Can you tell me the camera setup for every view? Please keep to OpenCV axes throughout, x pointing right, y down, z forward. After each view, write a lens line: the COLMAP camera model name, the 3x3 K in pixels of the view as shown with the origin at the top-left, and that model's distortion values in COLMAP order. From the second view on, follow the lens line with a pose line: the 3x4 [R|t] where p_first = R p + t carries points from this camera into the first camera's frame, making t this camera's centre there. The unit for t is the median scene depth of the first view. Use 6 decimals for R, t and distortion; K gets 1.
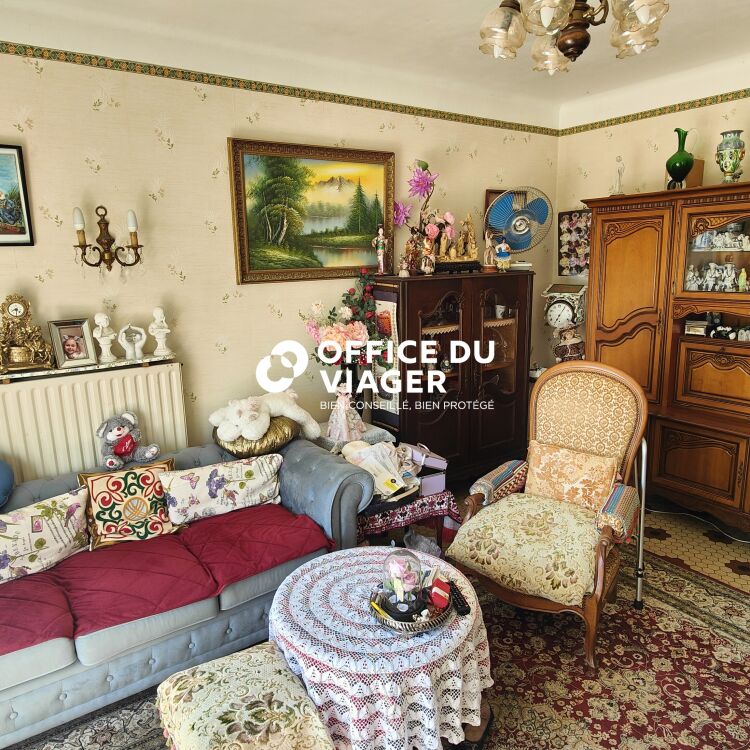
lens RADIAL K [[580.2, 0, 371.9], [0, 580.2, 381.7], [0, 0, 1]] dist [0.044878, -0.047288]
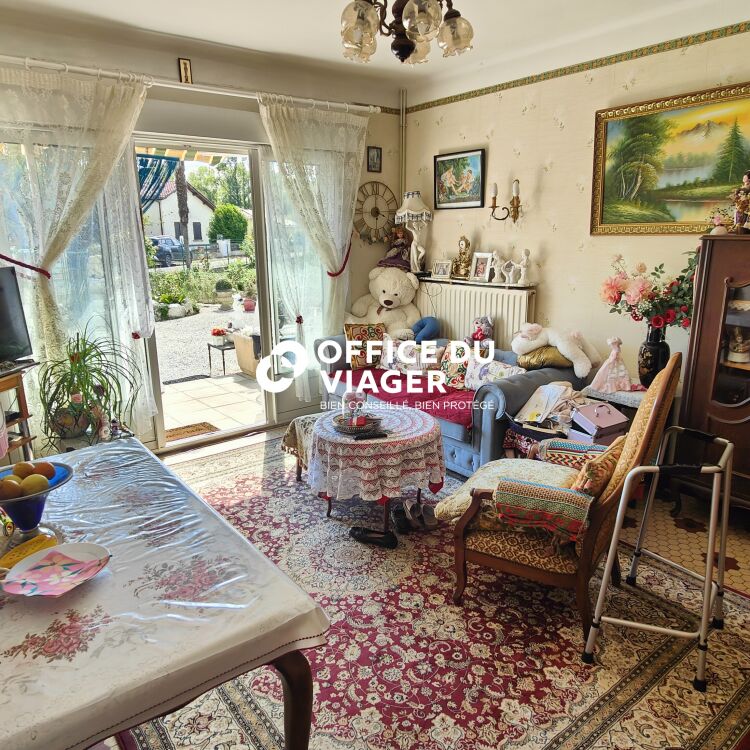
lens RADIAL K [[580.2, 0, 371.9], [0, 580.2, 381.7], [0, 0, 1]] dist [0.044878, -0.047288]
pose [[0.049529, 0.275831, -0.959929, 0.978825], [-0.198932, 0.944576, 0.261155, -0.110094], [0.978761, 0.178026, 0.101655, 0.500263]]
